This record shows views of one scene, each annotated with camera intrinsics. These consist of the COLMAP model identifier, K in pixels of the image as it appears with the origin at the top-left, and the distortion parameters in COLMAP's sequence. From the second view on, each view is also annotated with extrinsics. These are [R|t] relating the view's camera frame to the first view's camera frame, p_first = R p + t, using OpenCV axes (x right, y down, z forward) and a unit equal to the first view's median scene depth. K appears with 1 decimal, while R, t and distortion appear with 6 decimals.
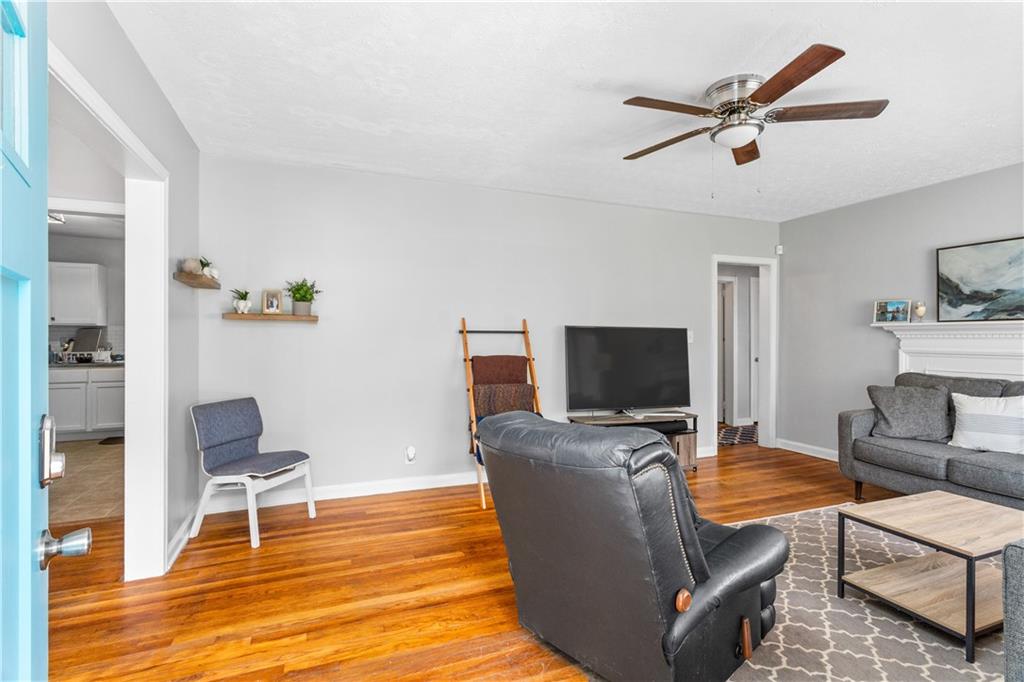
lens RADIAL K [[486.9, 0, 509.2], [0, 486.9, 336.2], [0, 0, 1]] dist [0.004984, 0.000077]
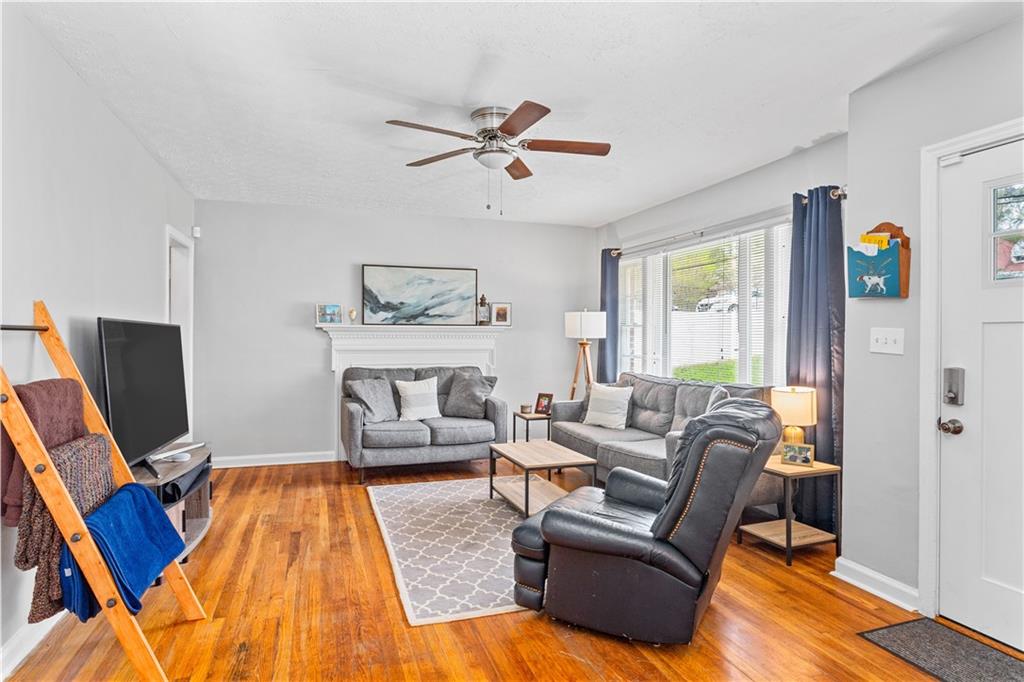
lens RADIAL K [[570.4, 0, 511.9], [0, 570.4, 338.1], [0, 0, 1]] dist [-0.010897, 0.002236]
pose [[0.049147, -0.004231, 0.998783, -0.534289], [-0.004893, 0.999978, 0.004477, -0.003753], [-0.998780, -0.005107, 0.049125, 0.572331]]
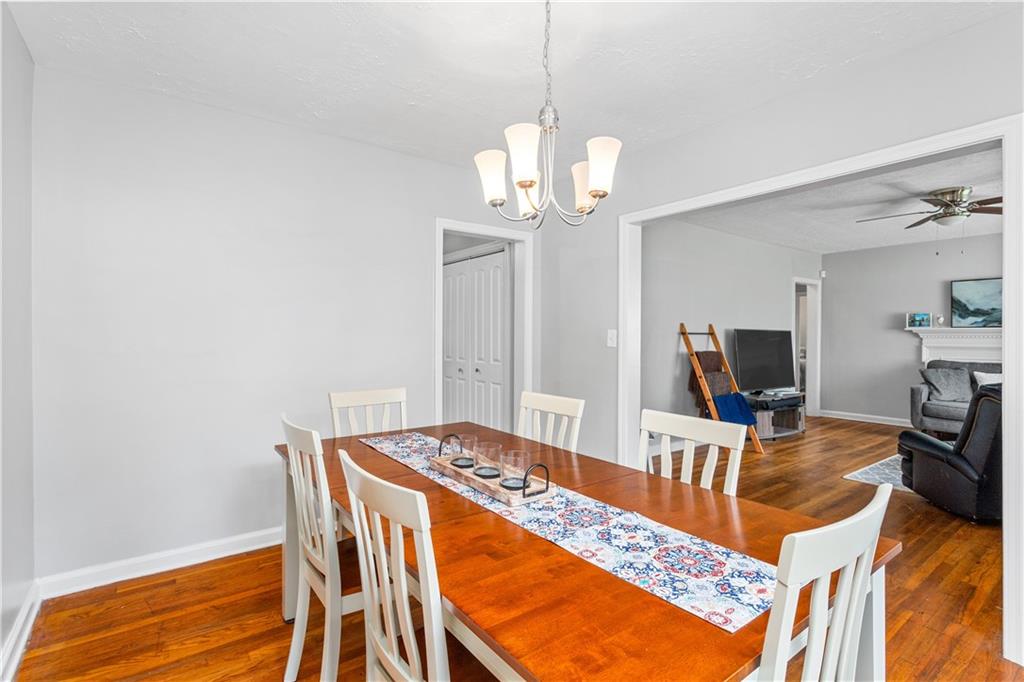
lens RADIAL K [[486.9, 0, 505.6], [0, 486.9, 337.3], [0, 0, 1]] dist [0.004984, 0.000077]
pose [[0.966674, -0.000826, 0.256010, -0.933023], [-0.000995, 0.999975, 0.006981, -0.007290], [-0.256009, -0.007003, 0.966649, -0.157338]]
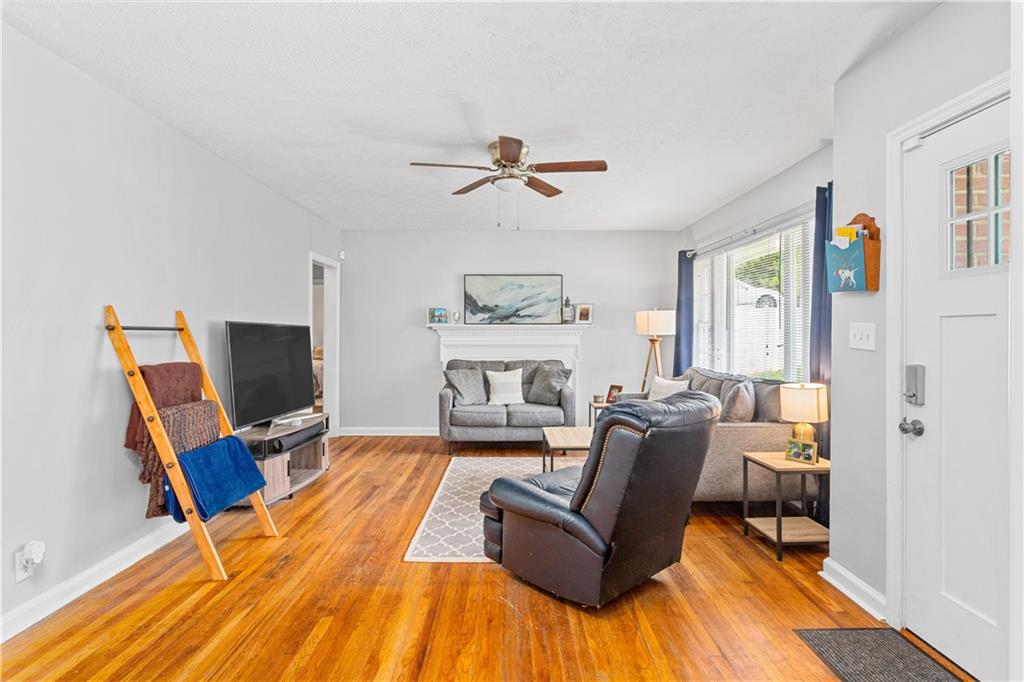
lens RADIAL K [[516.2, 0, 511.1], [0, 516.2, 333.4], [0, 0, 1]] dist [-0.010491, 0.003946]
pose [[0.364105, -0.000316, 0.931358, -0.532455], [-0.001158, 0.999999, 0.000792, -0.003073], [-0.931357, -0.001367, 0.364105, 0.309928]]
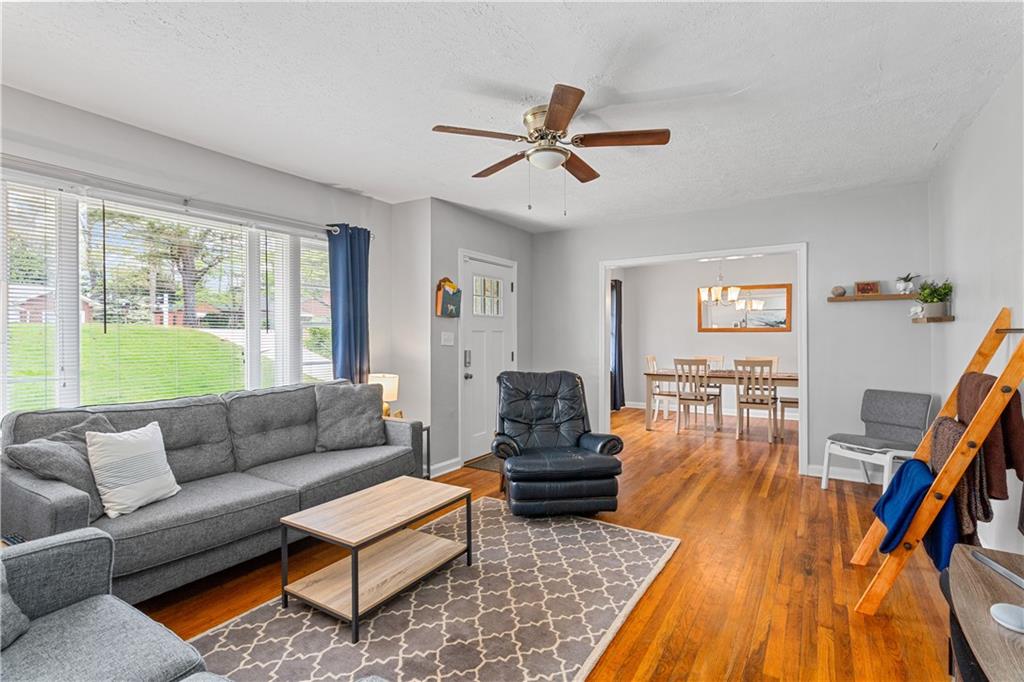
lens RADIAL K [[486.9, 0, 508.3], [0, 486.9, 339.1], [0, 0, 1]] dist [0.004984, 0.000077]
pose [[-0.812189, 0.003051, -0.583387, 0.754398], [0.002493, 0.999995, 0.001758, -0.001075], [0.583389, -0.000026, -0.812193, 1.177962]]
